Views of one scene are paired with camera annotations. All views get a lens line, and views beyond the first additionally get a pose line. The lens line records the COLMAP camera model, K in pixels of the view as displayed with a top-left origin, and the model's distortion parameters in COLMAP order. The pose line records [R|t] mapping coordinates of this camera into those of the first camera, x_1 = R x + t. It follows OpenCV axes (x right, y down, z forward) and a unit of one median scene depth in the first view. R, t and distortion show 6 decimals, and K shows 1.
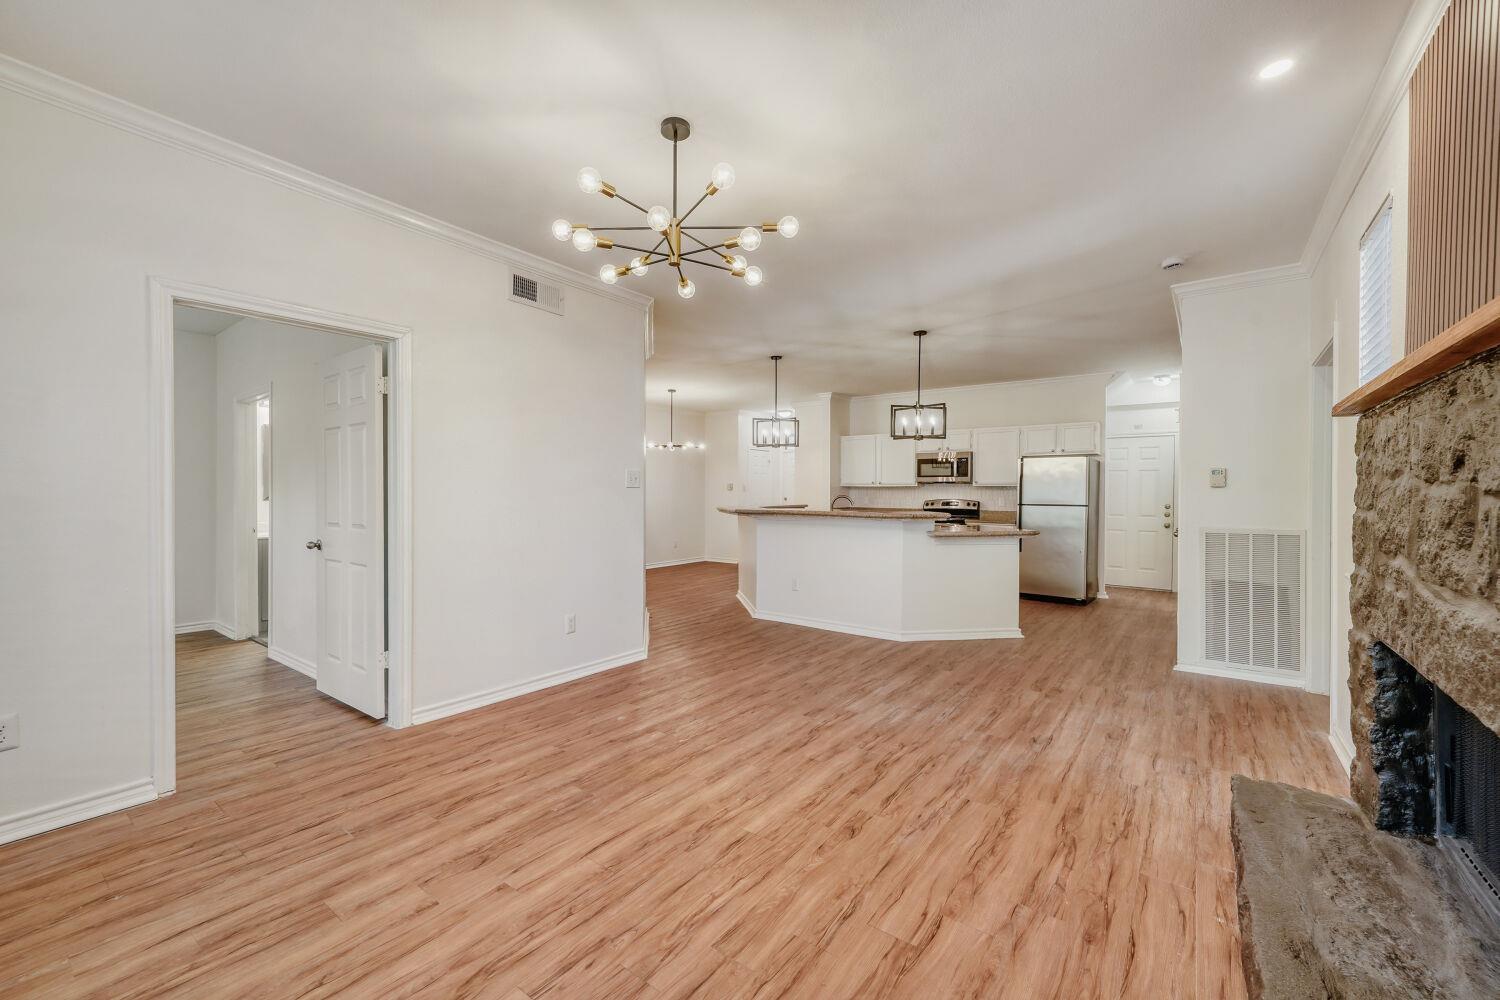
lens RADIAL K [[607.6, 0, 754.5], [0, 607.6, 508.5], [0, 0, 1]] dist [-0.002404, 0.004023]
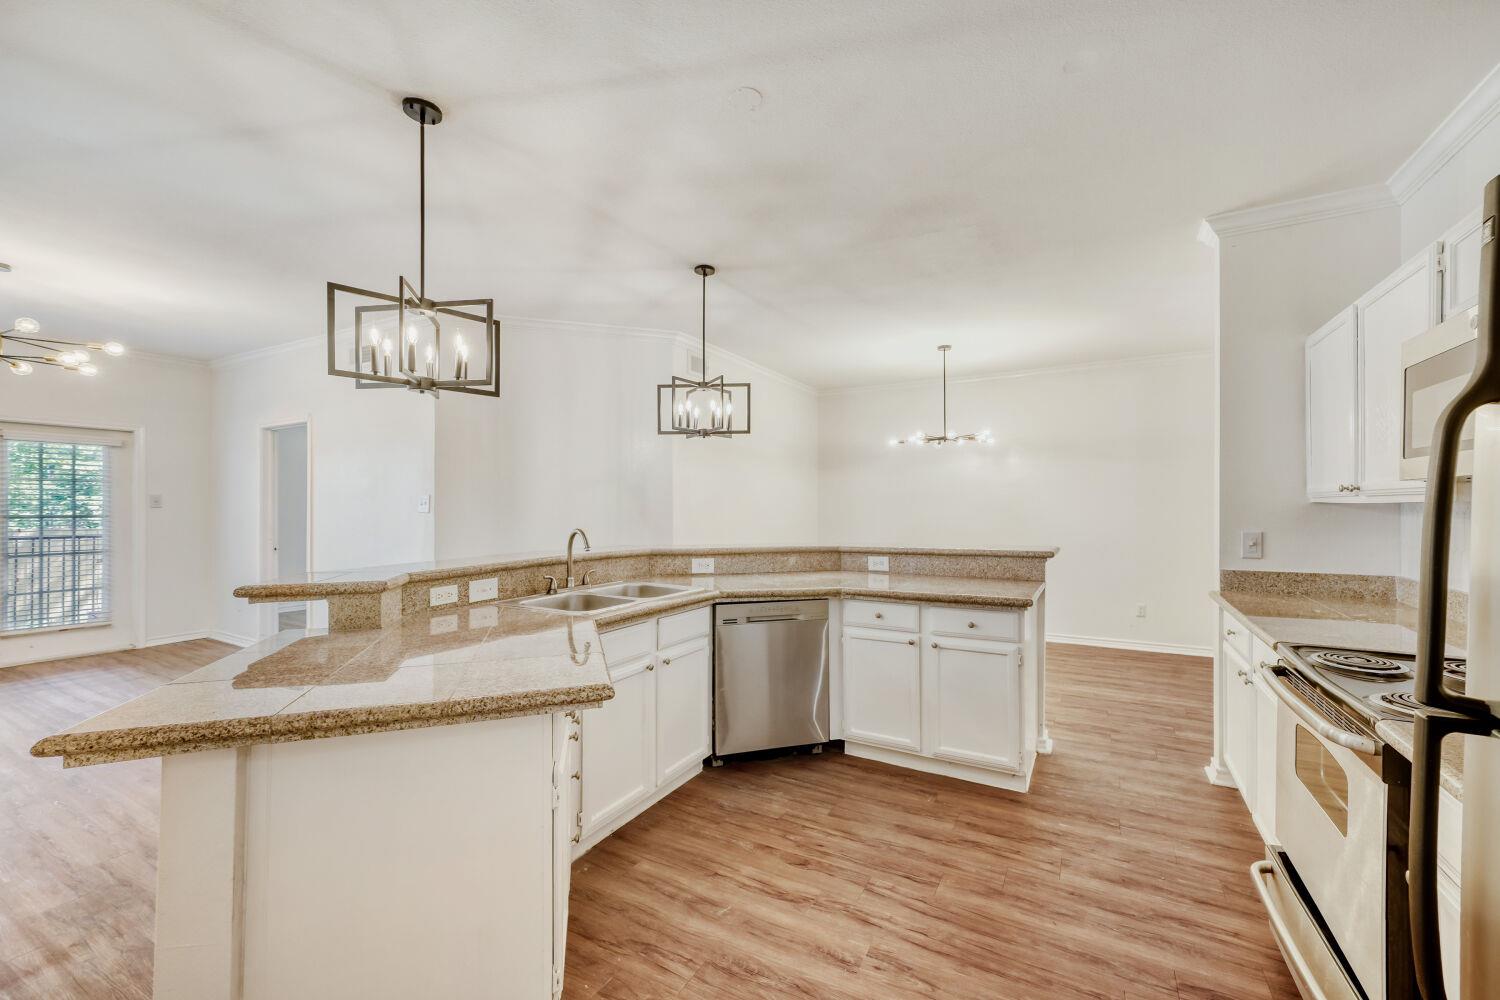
lens RADIAL K [[607.6, 0, 758.1], [0, 607.6, 507.2], [0, 0, 1]] dist [-0.002404, 0.004023]
pose [[0.097237, -0.000002, -0.995261, 0.514780], [-0.027788, 0.999610, -0.002717, -0.031685], [0.994873, 0.027920, 0.097199, 0.870020]]
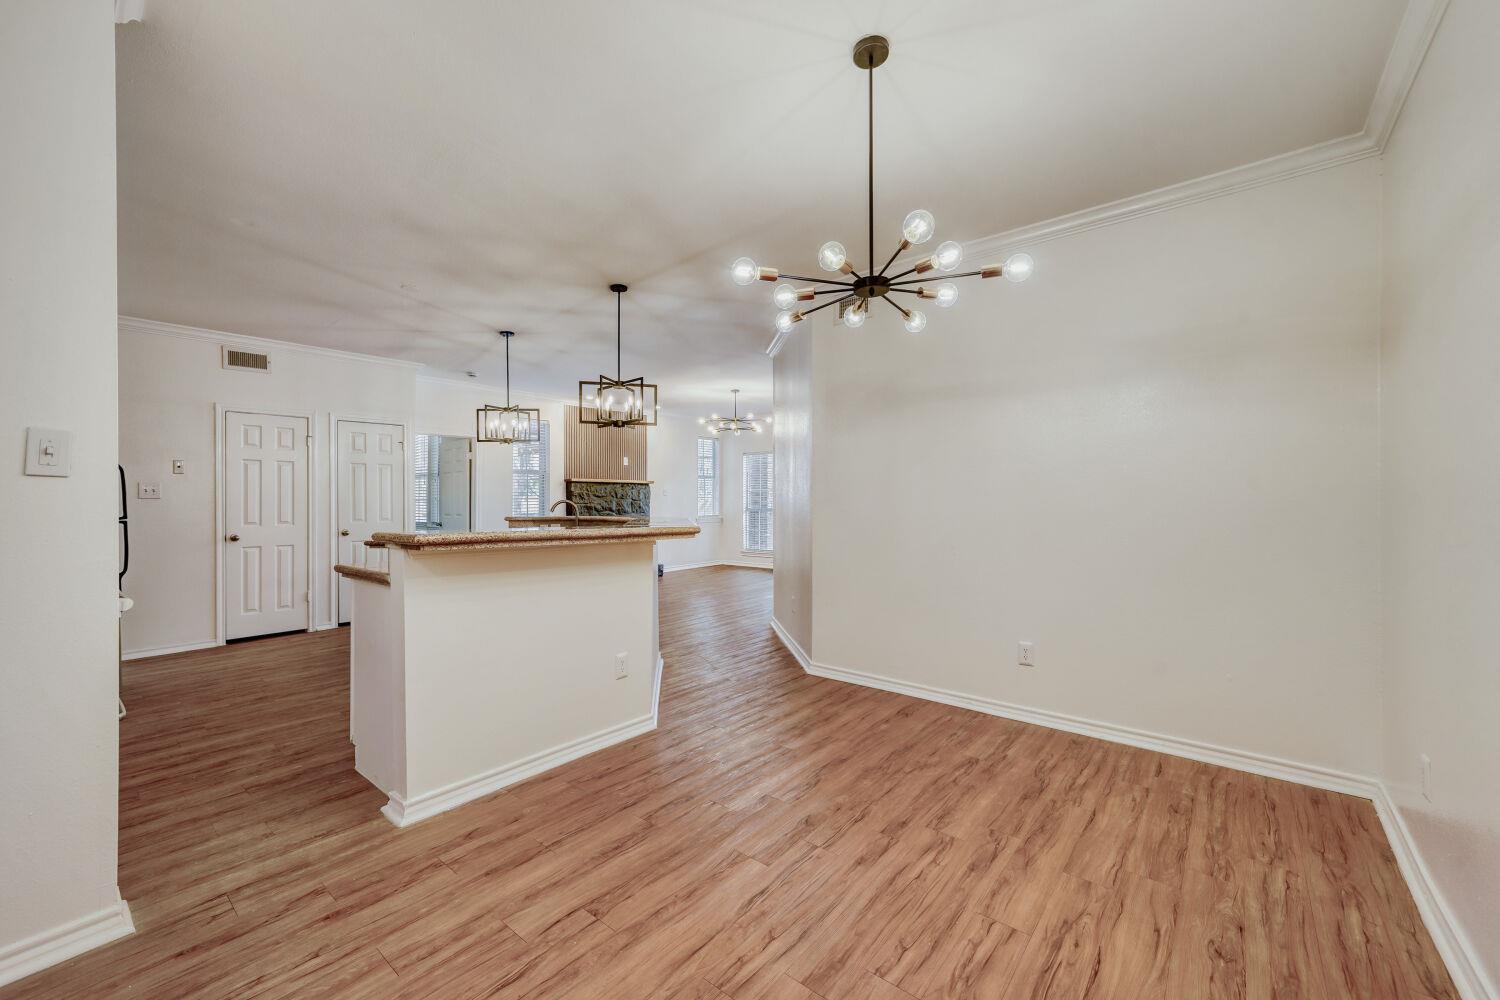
lens RADIAL K [[607.6, 0, 738.0], [0, 607.6, 514.6], [0, 0, 1]] dist [-0.002404, 0.004023]
pose [[-0.994242, -0.001773, 0.107140, -0.127561], [0.002855, 0.999070, 0.043028, -0.033129], [-0.107116, 0.043086, -0.993312, 1.424157]]
